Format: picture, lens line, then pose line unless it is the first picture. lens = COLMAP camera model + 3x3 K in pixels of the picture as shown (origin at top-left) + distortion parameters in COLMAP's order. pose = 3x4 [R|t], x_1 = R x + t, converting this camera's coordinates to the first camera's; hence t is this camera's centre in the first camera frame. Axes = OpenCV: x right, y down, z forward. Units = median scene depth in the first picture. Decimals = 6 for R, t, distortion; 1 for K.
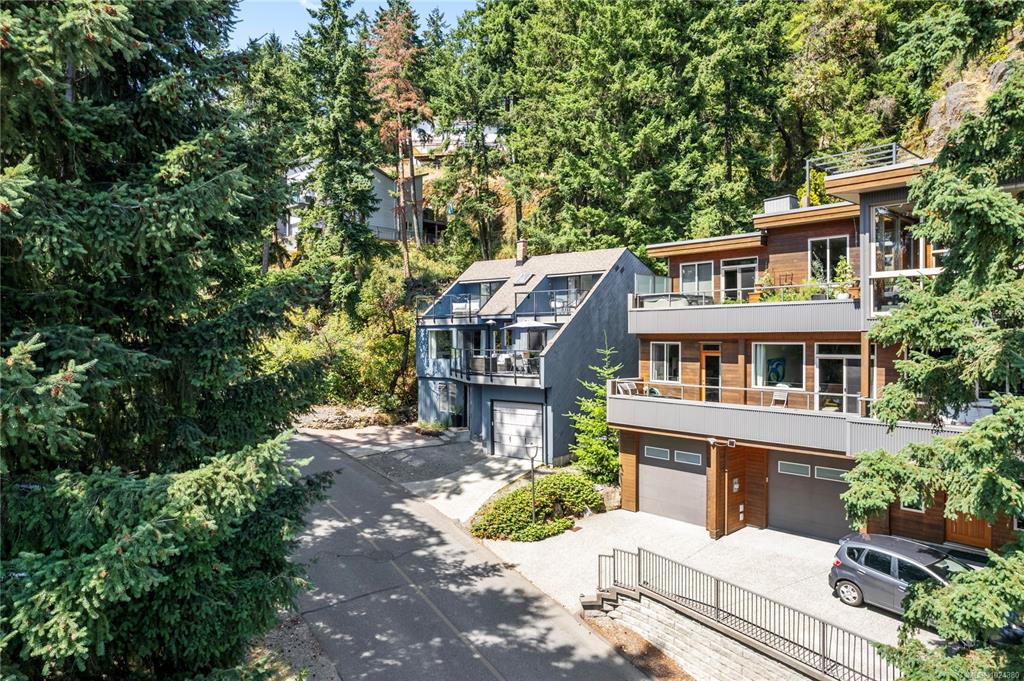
lens RADIAL K [[656.2, 0, 512.0], [0, 656.2, 340.5], [0, 0, 1]] dist [-0.080583, 0.074775]
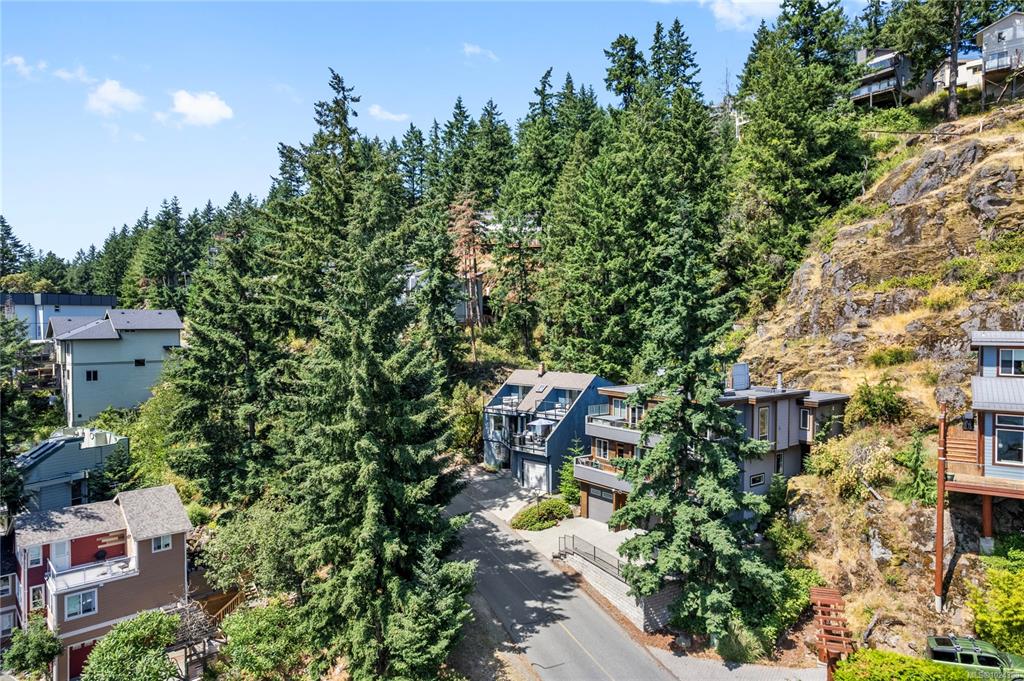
lens RADIAL K [[656.2, 0, 512.0], [0, 656.2, 340.5], [0, 0, 1]] dist [-0.080583, 0.074775]
pose [[0.996805, 0.000849, -0.079865, 0.105369], [0.000980, 0.999738, 0.022851, -0.347842], [0.079864, -0.022857, 0.996544, -1.074207]]
